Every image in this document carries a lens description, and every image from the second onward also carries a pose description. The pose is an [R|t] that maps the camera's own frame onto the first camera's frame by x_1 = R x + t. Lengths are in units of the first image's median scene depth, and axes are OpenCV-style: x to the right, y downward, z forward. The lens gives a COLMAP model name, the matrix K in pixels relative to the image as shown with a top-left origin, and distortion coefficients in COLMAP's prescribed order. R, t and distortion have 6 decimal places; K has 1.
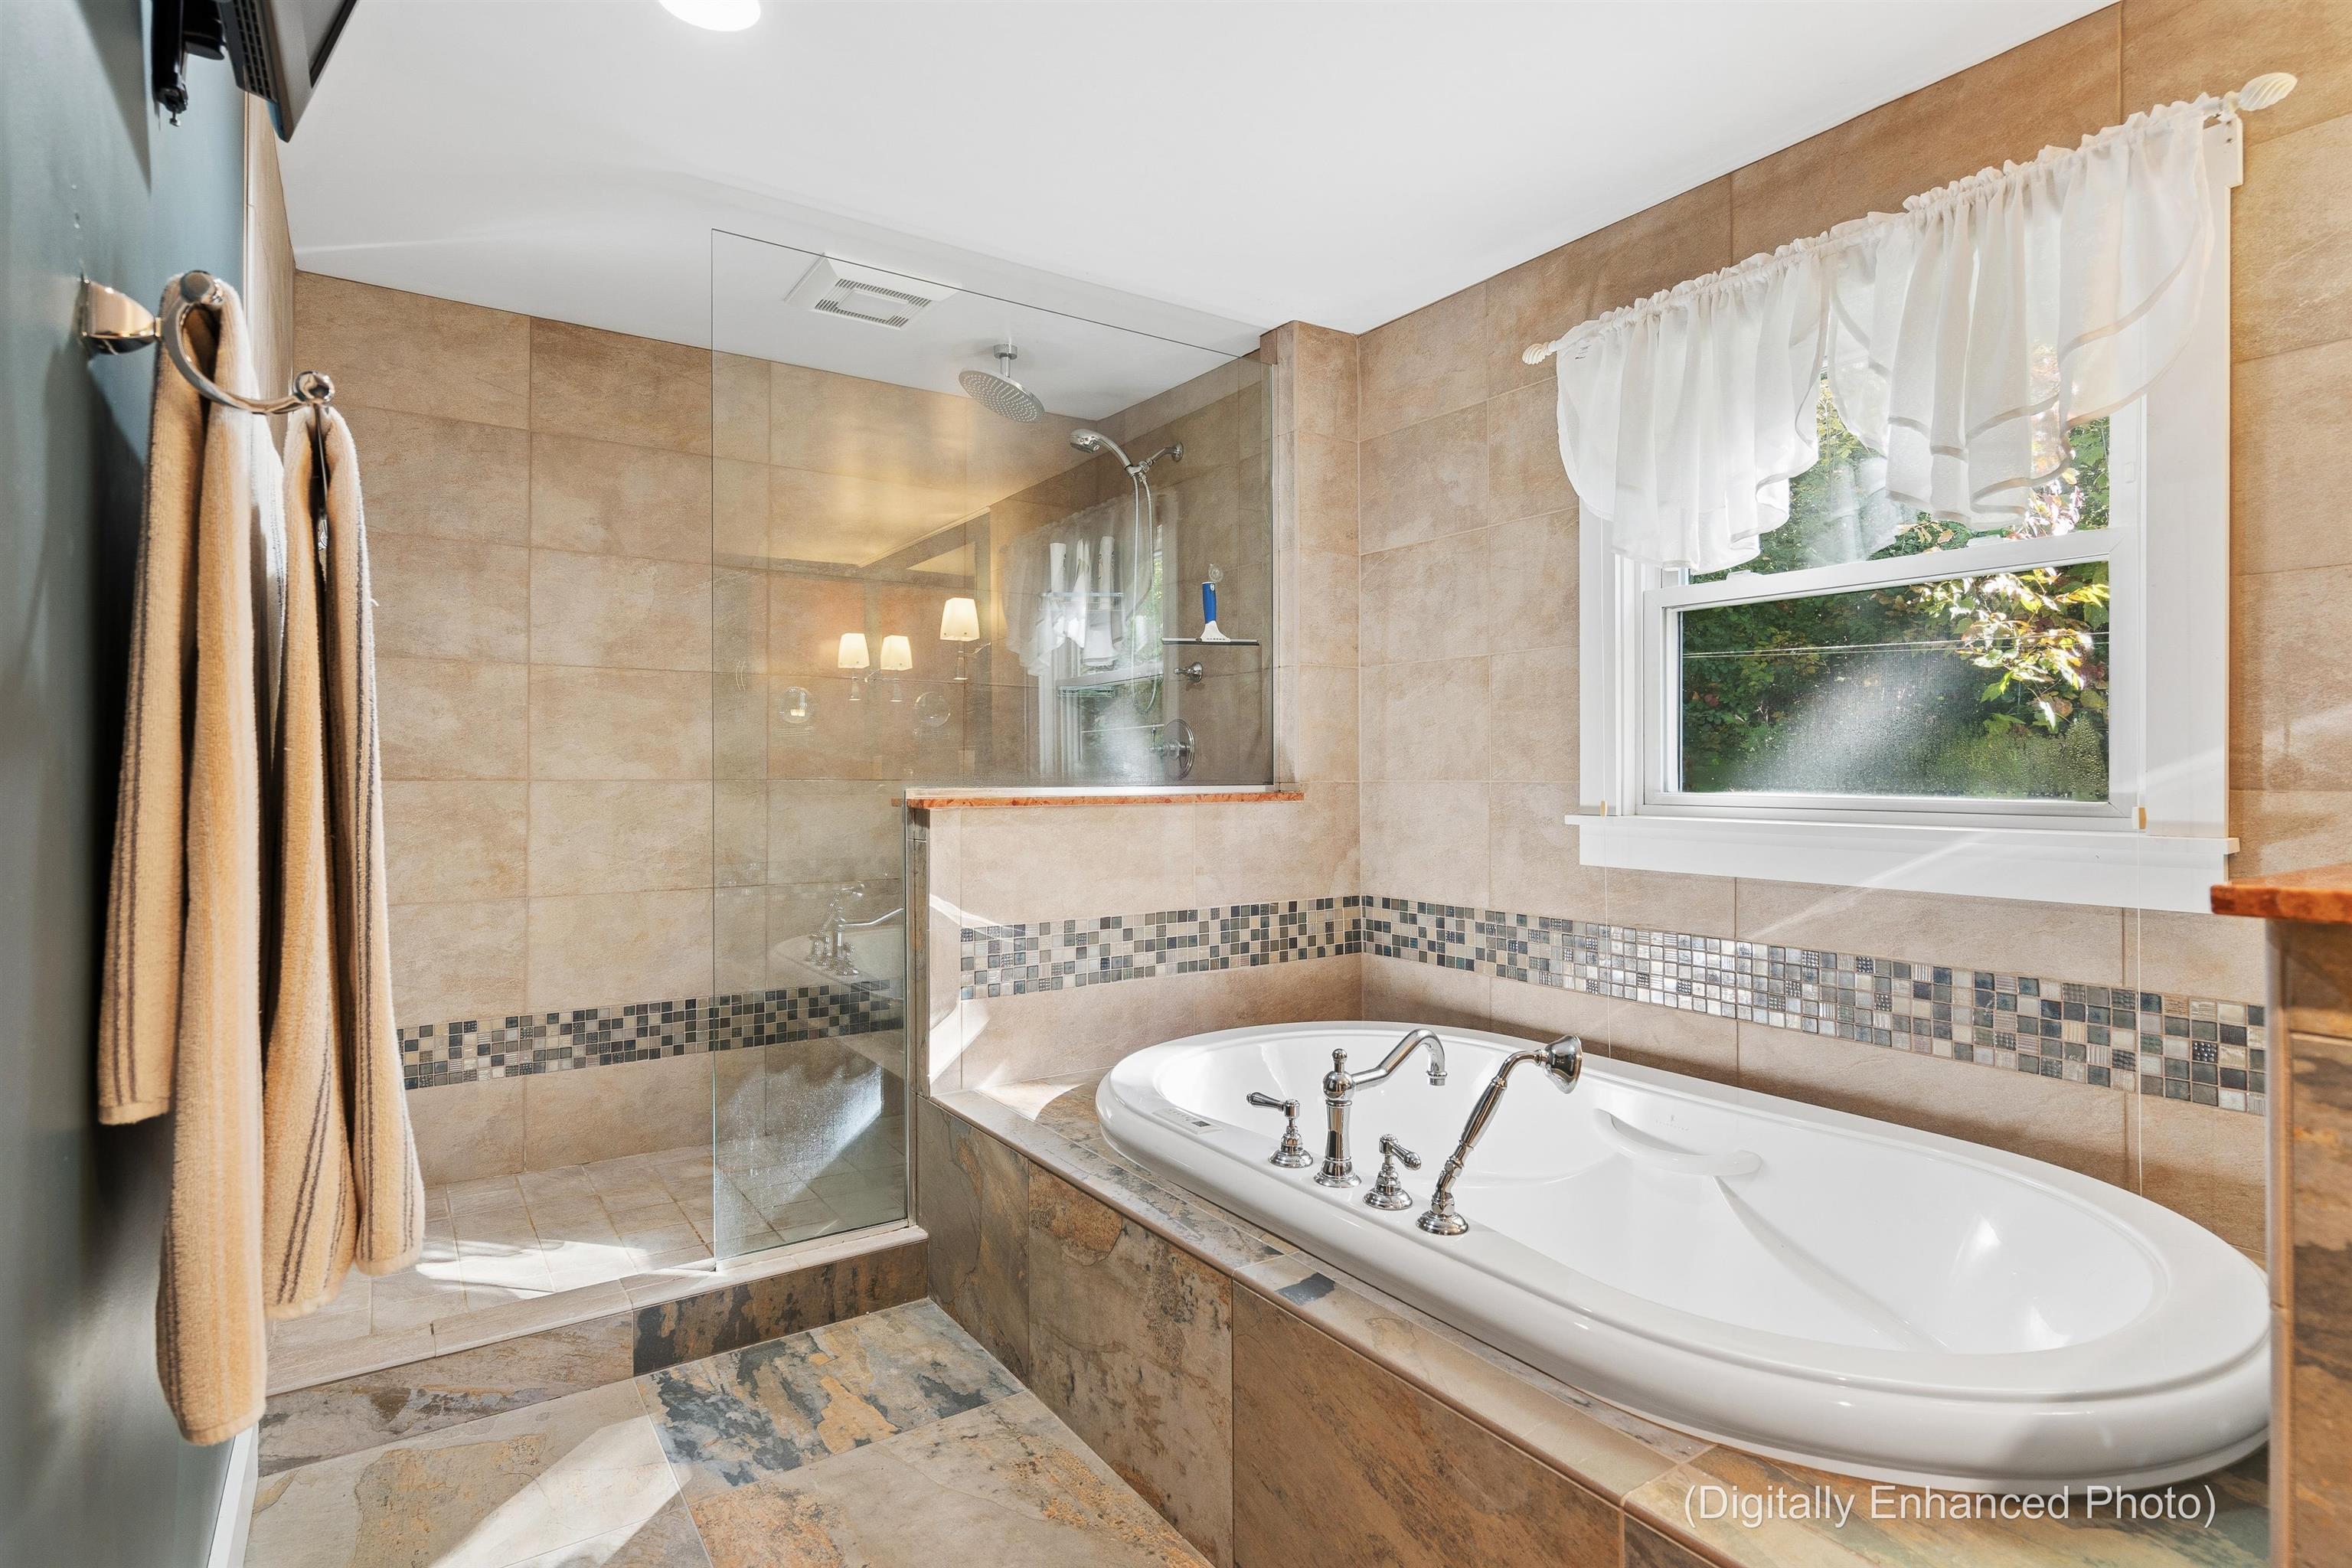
lens RADIAL K [[1178.3, 0, 1176.0], [0, 1178.3, 763.3], [0, 0, 1]] dist [0.002353, 0.000604]
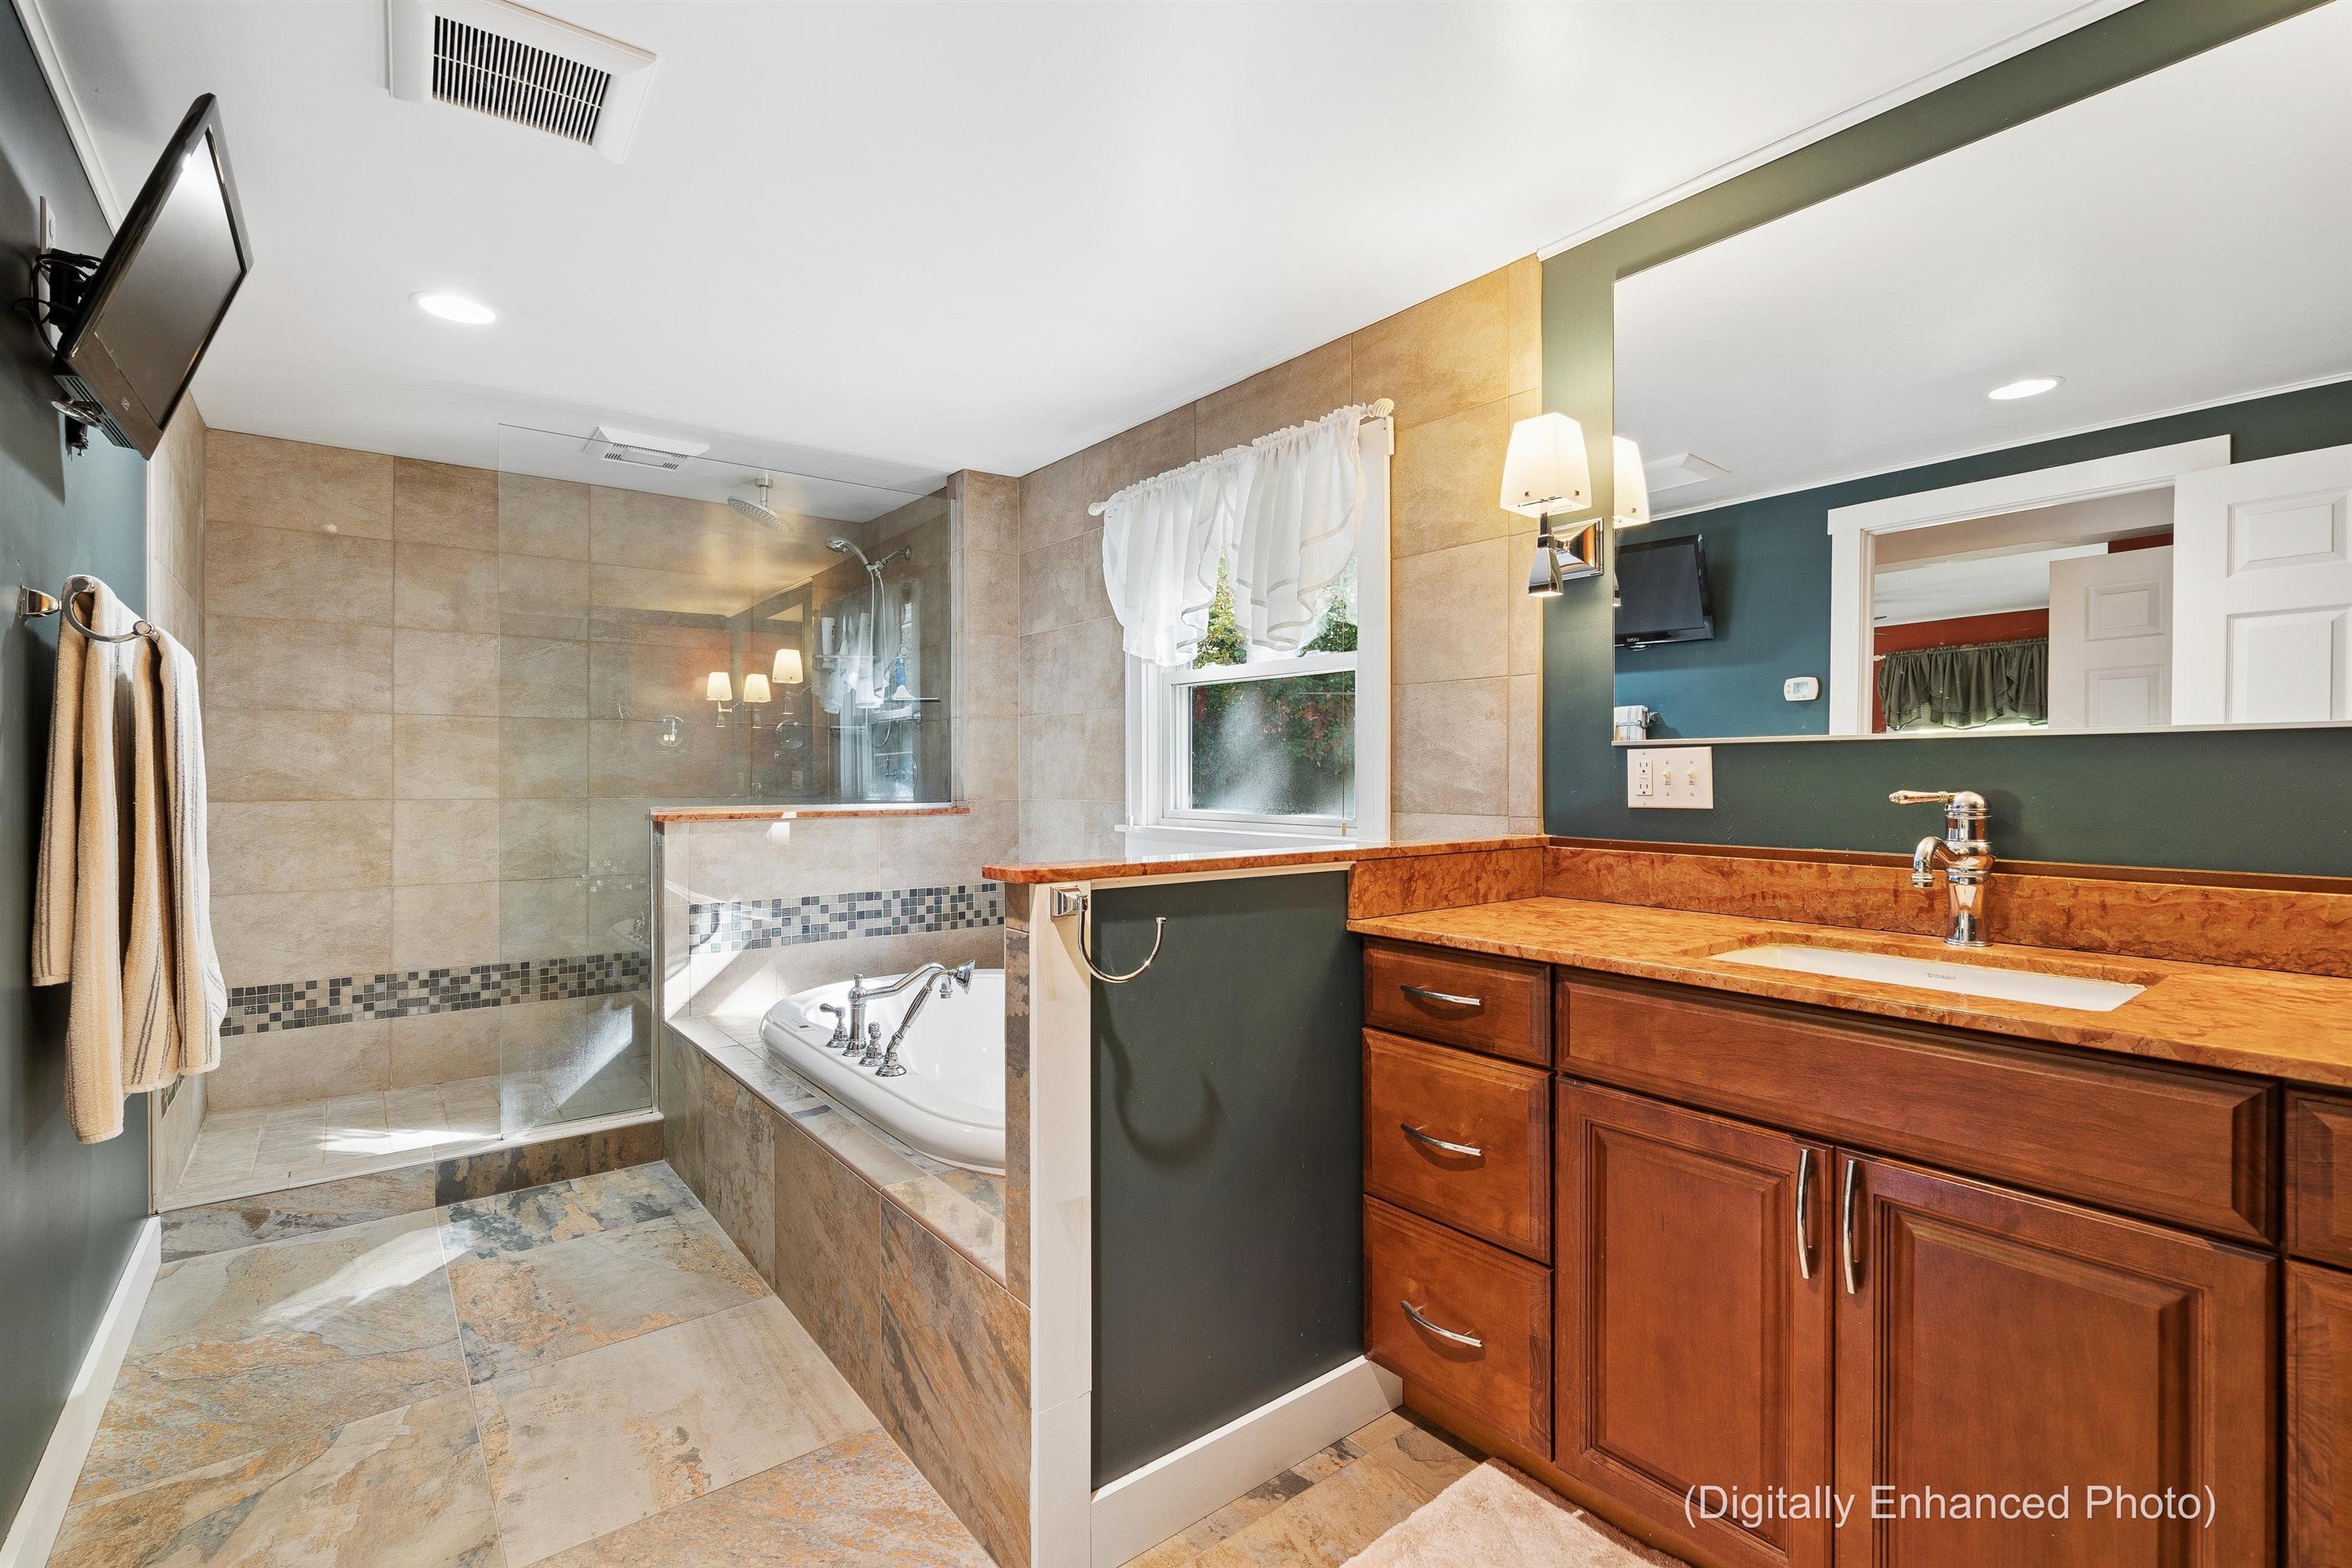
lens RADIAL K [[1070.1, 0, 1179.7], [0, 1070.1, 772.6], [0, 0, 1]] dist [-0.001712, 0.001445]
pose [[0.998052, -0.000010, 0.062389, 0.292749], [-0.000257, 0.999991, 0.004274, -0.023745], [-0.062388, -0.004282, 0.998043, -0.298232]]
